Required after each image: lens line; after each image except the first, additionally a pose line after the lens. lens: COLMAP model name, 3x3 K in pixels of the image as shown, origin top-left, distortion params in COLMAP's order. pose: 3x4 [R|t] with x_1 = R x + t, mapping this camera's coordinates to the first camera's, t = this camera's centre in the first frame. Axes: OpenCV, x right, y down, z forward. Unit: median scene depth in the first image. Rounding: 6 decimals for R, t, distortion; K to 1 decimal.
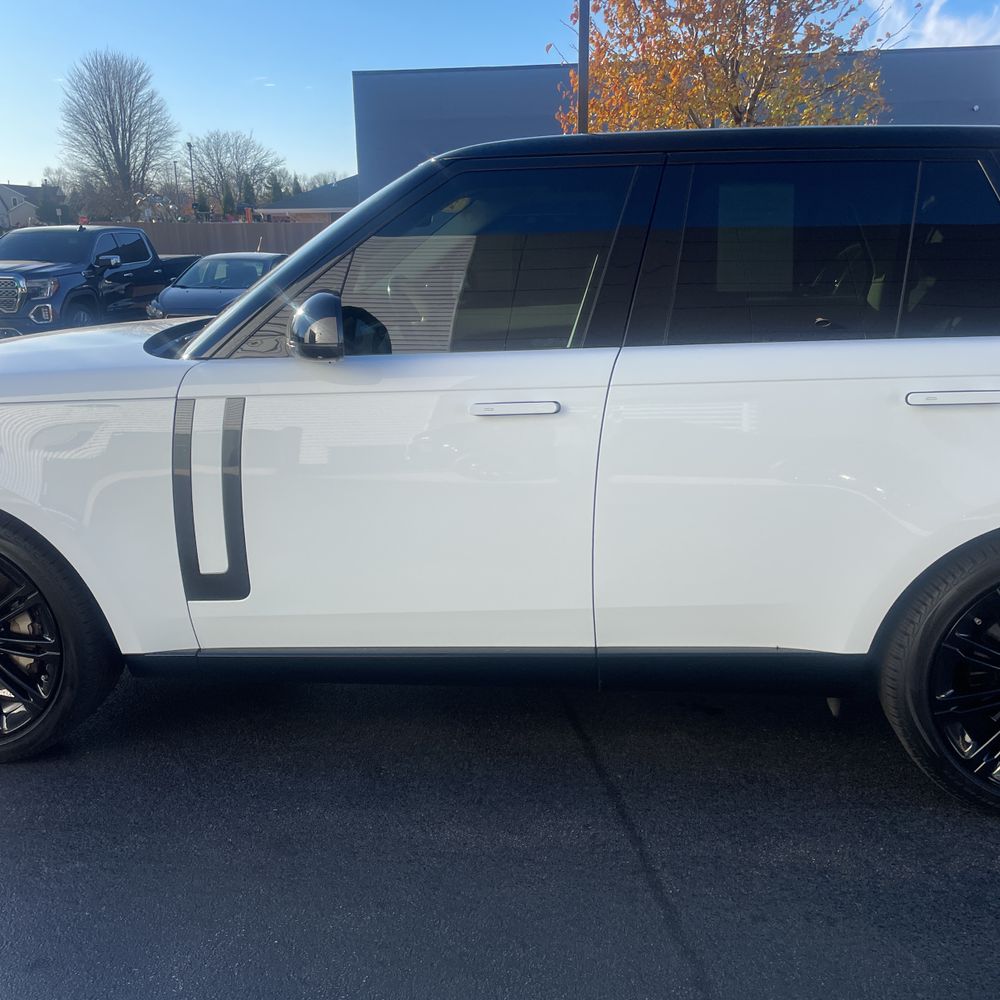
lens RADIAL K [[1002.9, 0, 500.3], [0, 1002.9, 495.2], [0, 0, 1]] dist [0.094514, -0.129285]
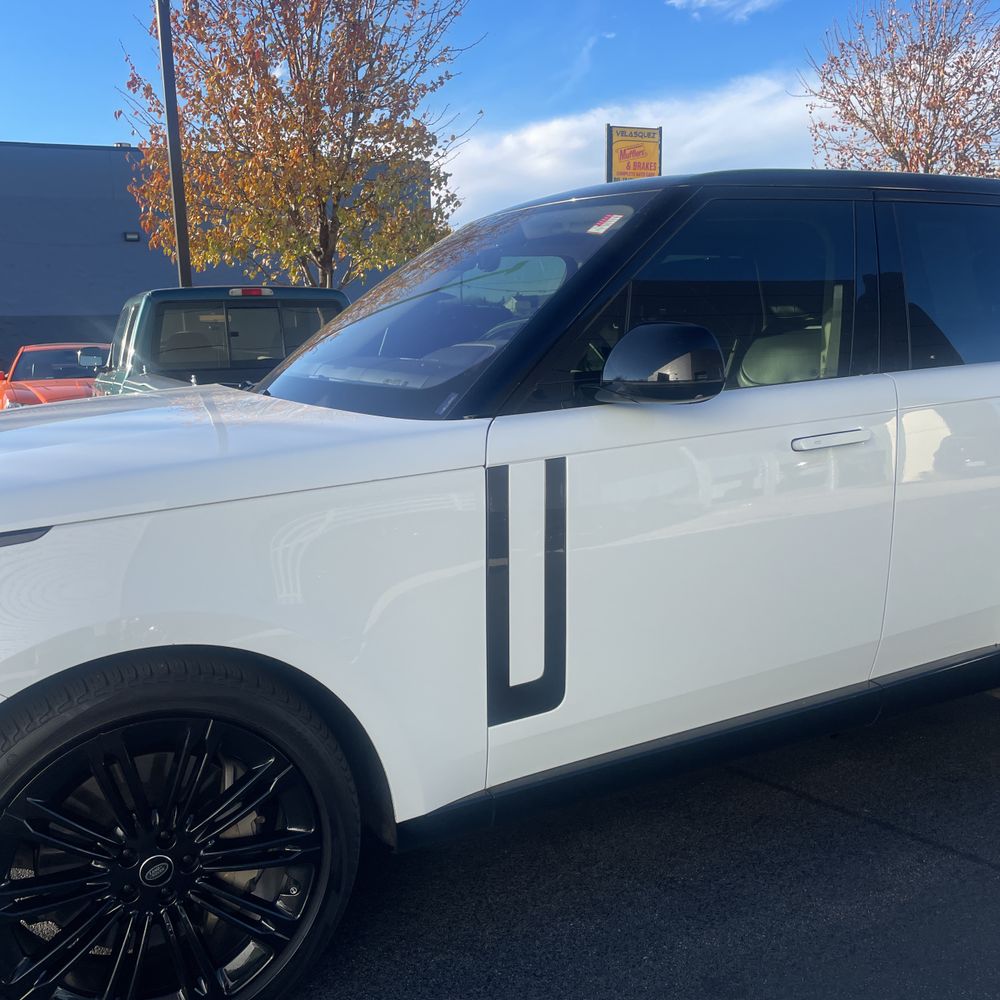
lens RADIAL K [[1002.9, 0, 500.3], [0, 1002.9, 495.2], [0, 0, 1]] dist [0.094514, -0.129285]
pose [[0.838389, -0.102038, 0.535436, -0.699695], [0.150232, 0.987531, -0.047040, -0.033608], [-0.523960, 0.119877, 0.843265, 0.320579]]
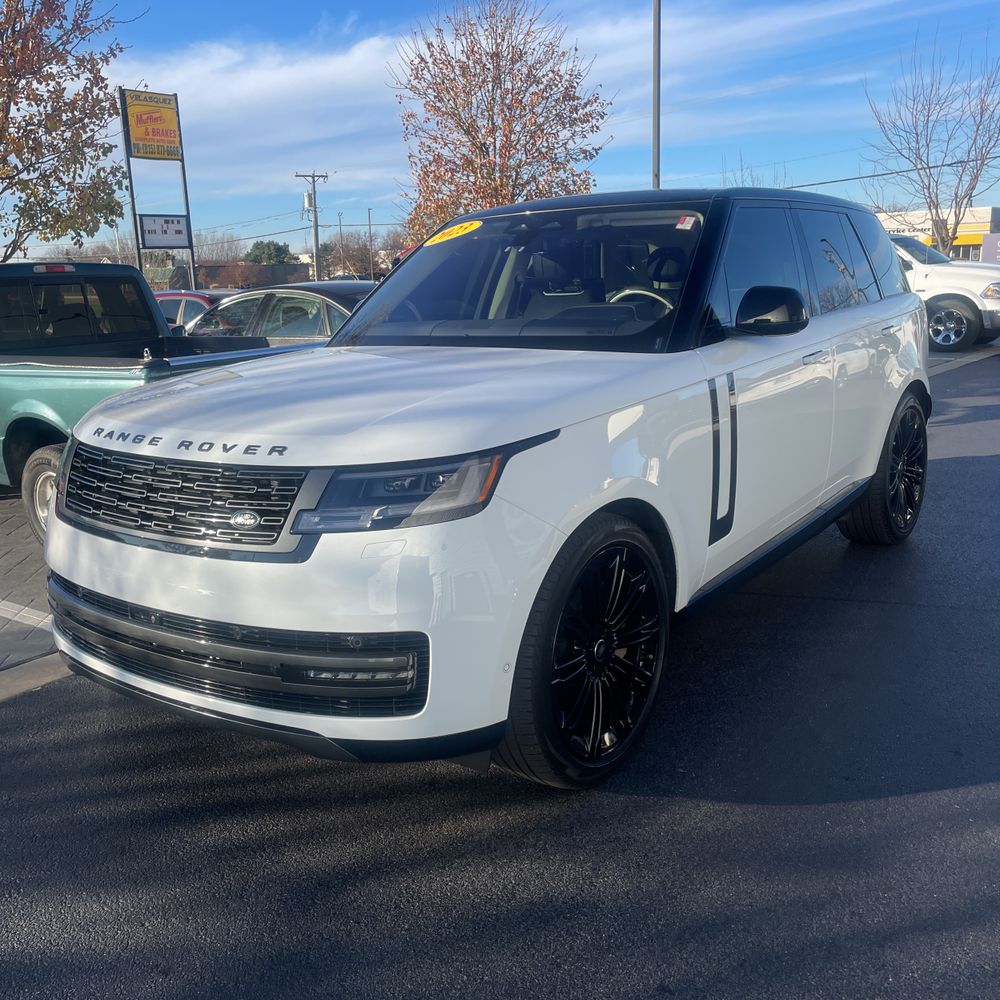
lens RADIAL K [[1005.7, 0, 499.8], [0, 1005.7, 490.4], [0, 0, 1]] dist [0.090887, -0.116557]
pose [[0.489677, -0.190630, 0.850809, -1.462807], [0.252554, 0.964985, 0.070857, -0.111917], [-0.834526, 0.180178, 0.520675, 0.562187]]
